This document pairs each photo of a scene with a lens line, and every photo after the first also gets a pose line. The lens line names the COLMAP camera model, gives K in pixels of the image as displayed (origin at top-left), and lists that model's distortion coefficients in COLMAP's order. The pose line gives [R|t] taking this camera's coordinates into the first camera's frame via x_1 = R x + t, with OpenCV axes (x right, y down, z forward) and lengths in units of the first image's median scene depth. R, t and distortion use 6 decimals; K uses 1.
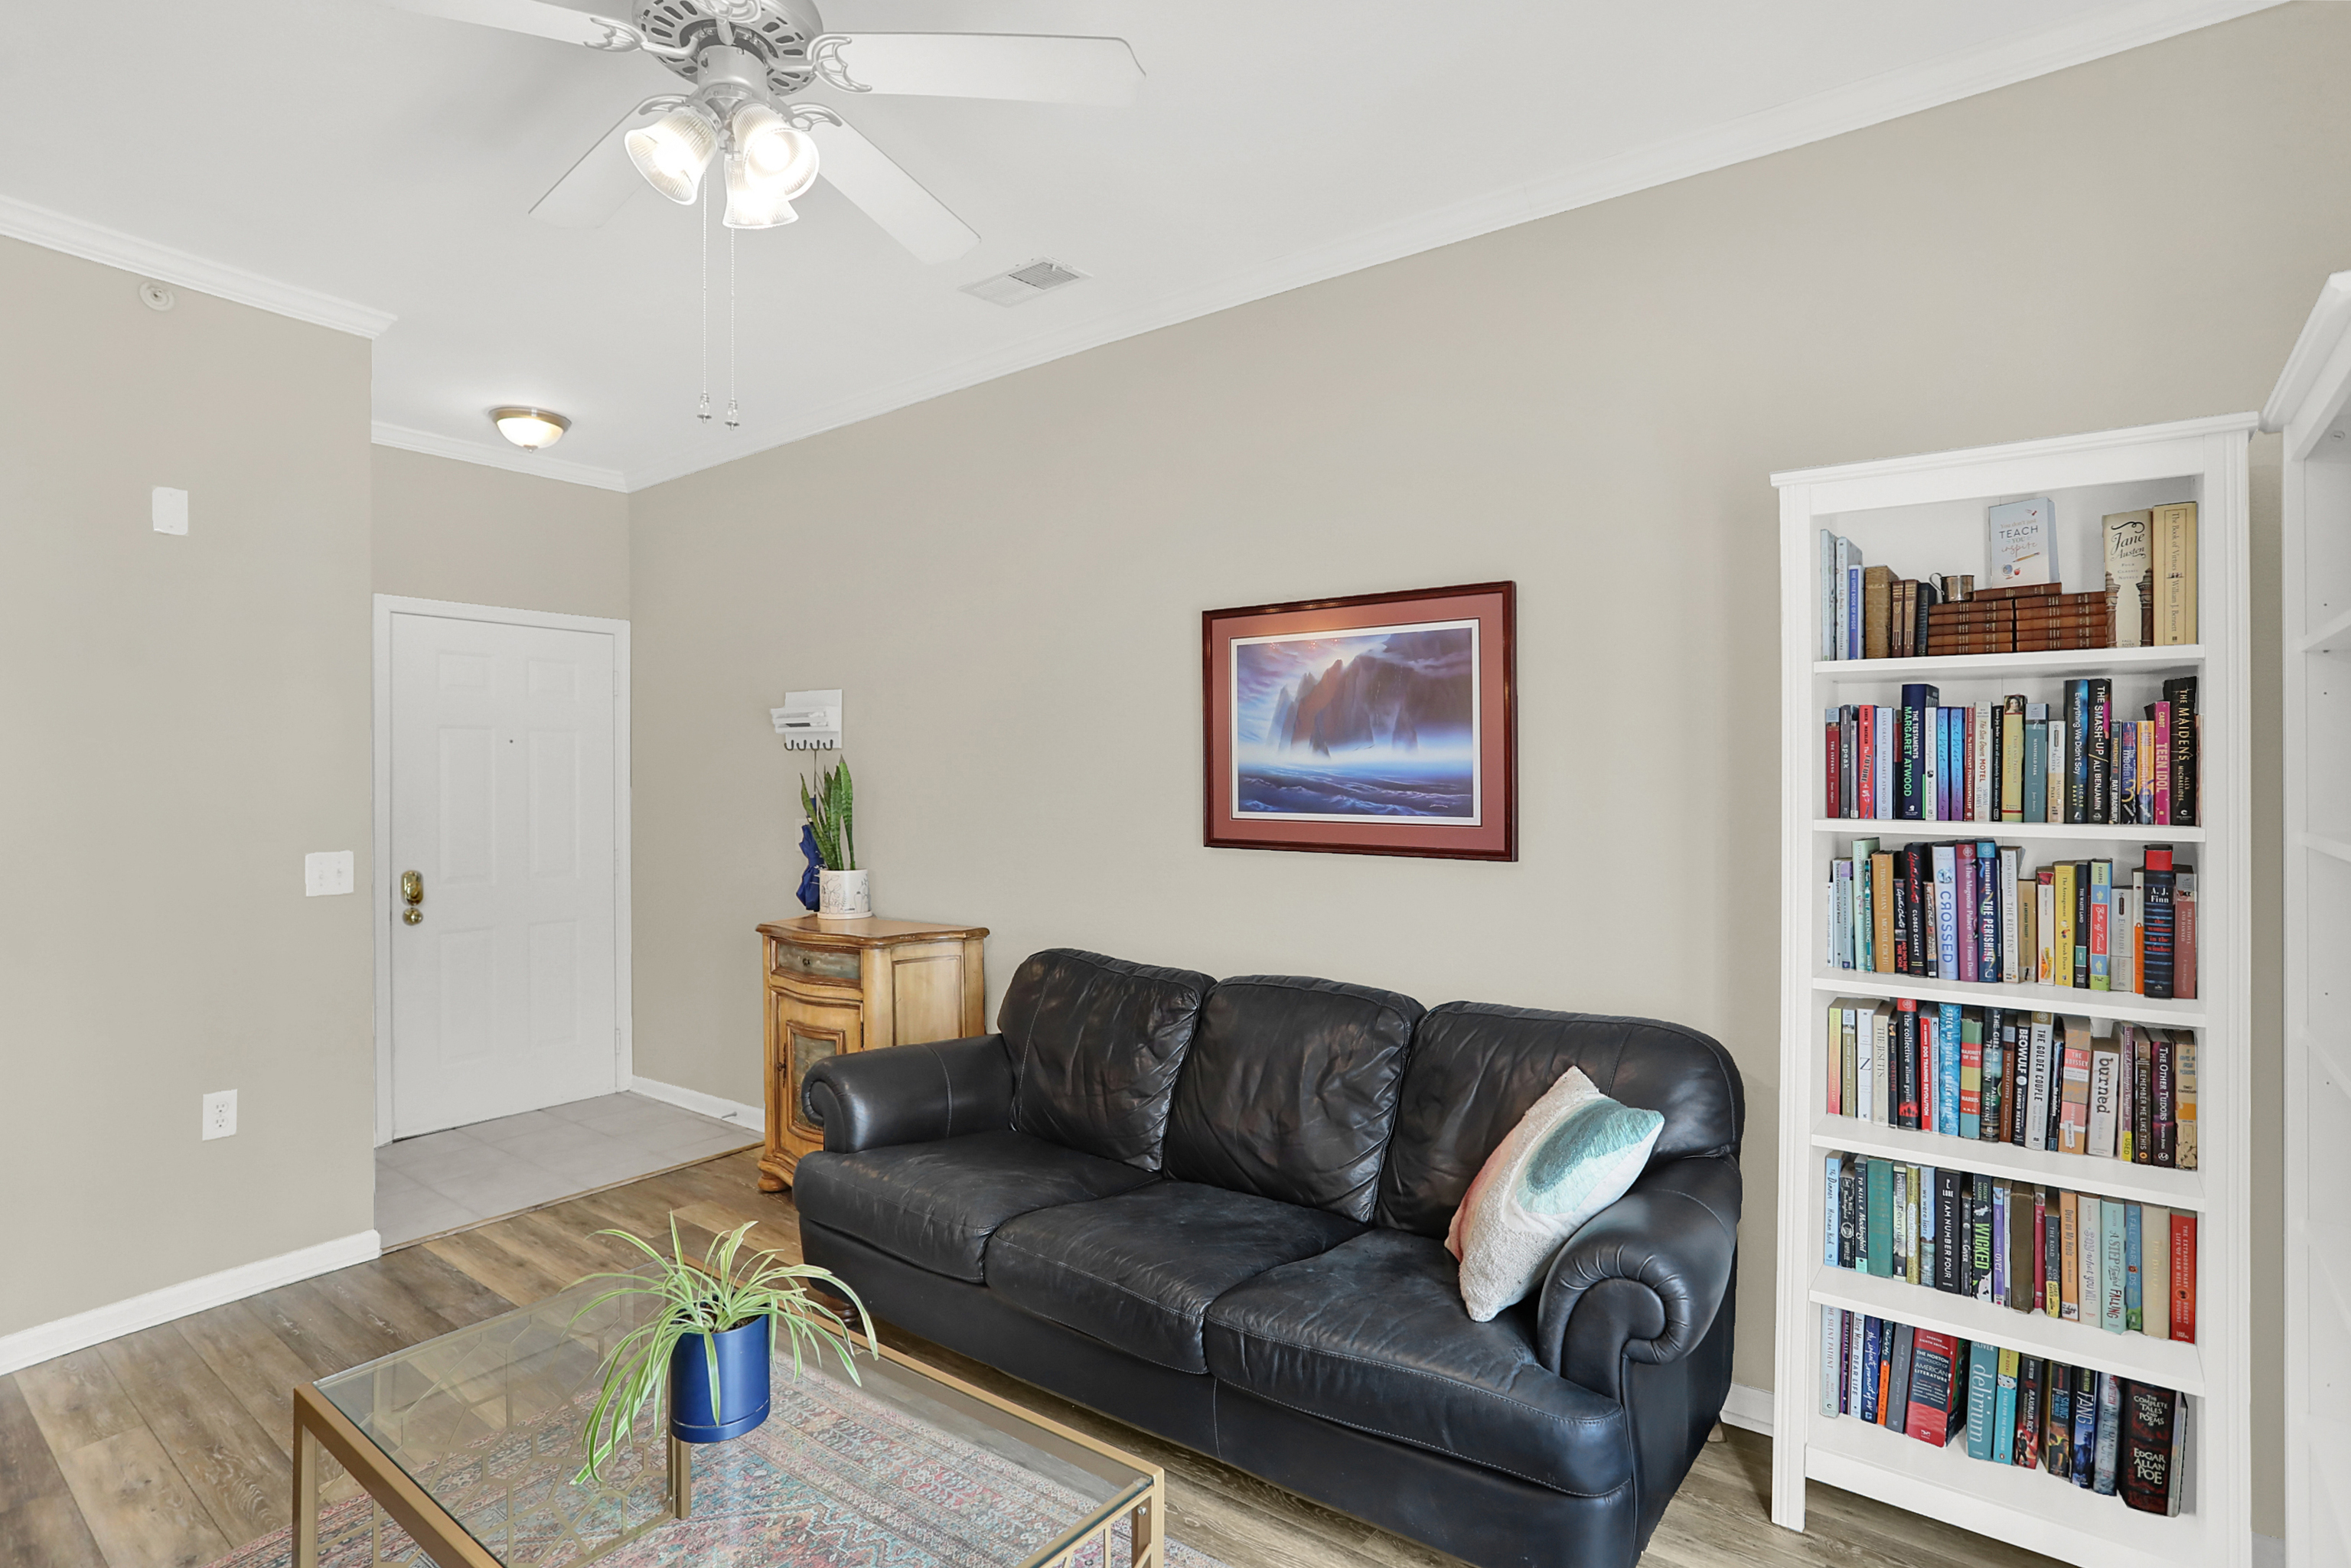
lens RADIAL K [[1210.9, 0, 1166.0], [0, 1210.9, 770.0], [0, 0, 1]] dist [-0.054811, 0.022086]
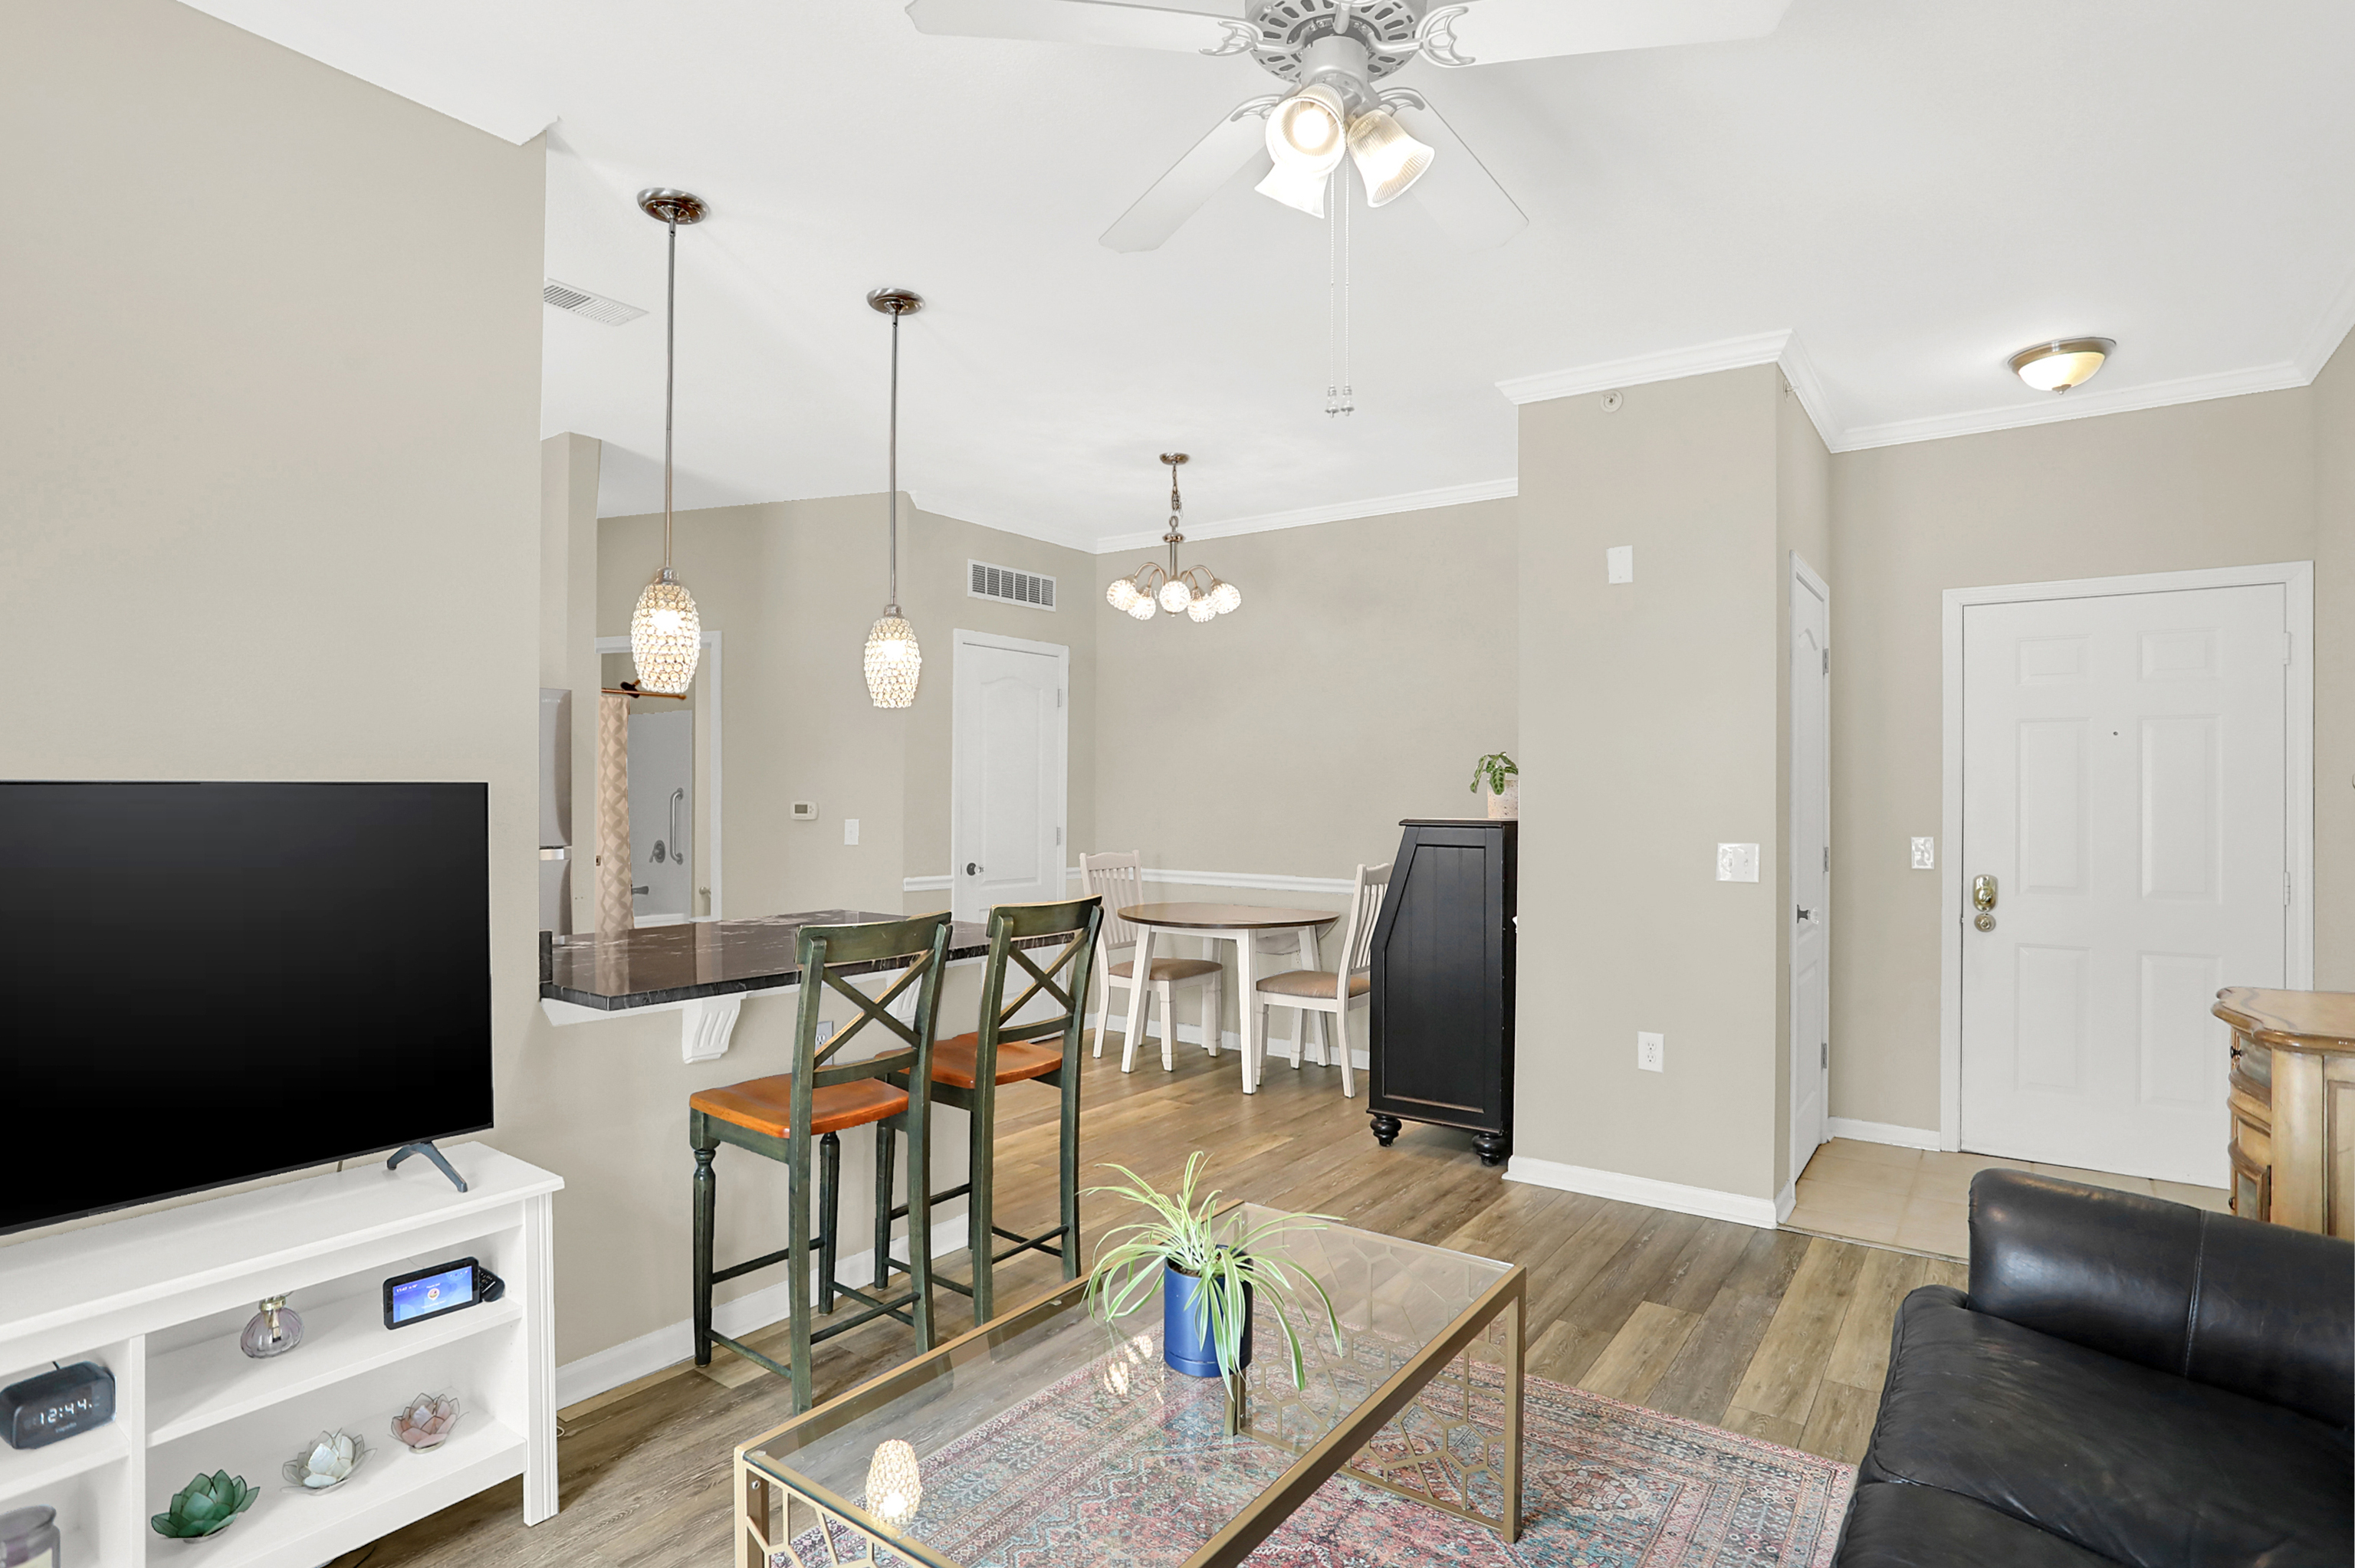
lens RADIAL K [[1140.3, 0, 1191.6], [0, 1140.3, 783.0], [0, 0, 1]] dist [-0.032393, 0.005951]
pose [[0.019745, 0.002457, -0.999802, 0.329167], [0.005978, 0.999979, 0.002575, 0.008349], [0.999787, -0.006028, 0.019730, 0.467404]]
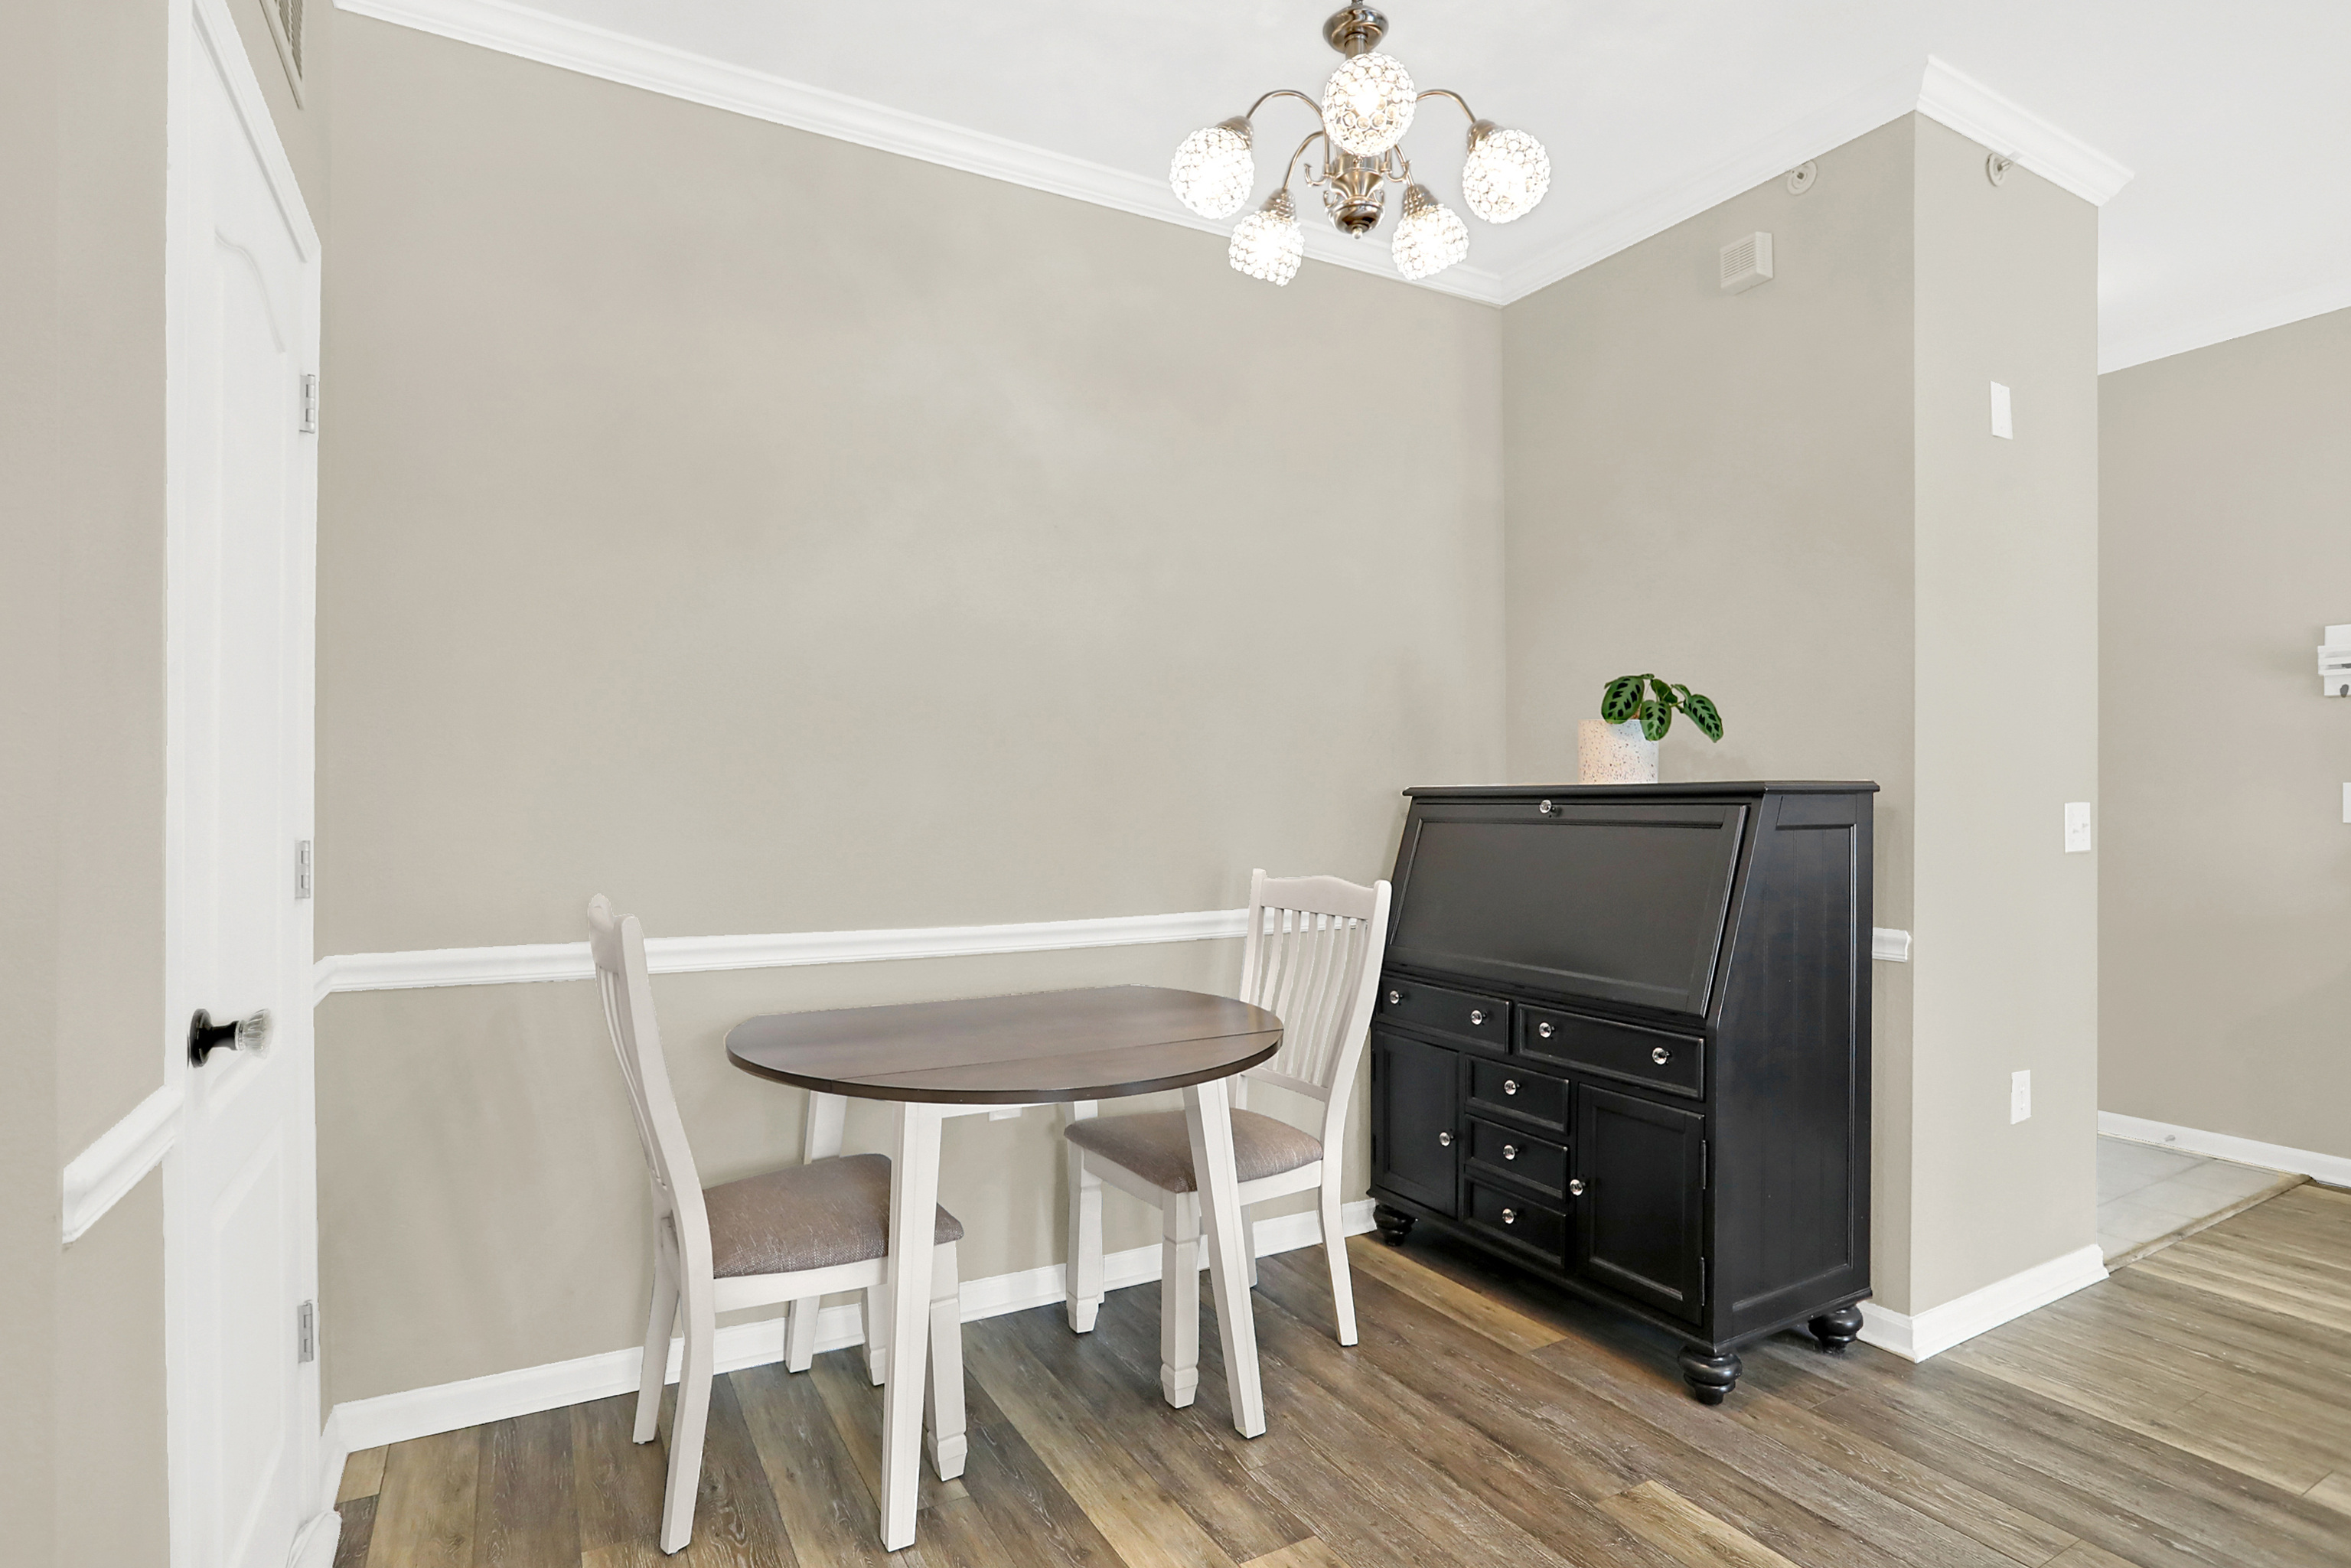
lens RADIAL K [[1210.9, 0, 1139.1], [0, 1210.9, 787.5], [0, 0, 1]] dist [-0.054811, 0.022086]
pose [[0.909292, 0.004583, -0.416134, -0.977694], [-0.001185, 0.999964, 0.008424, 0.052506], [0.416157, -0.007167, 0.909264, -0.070223]]
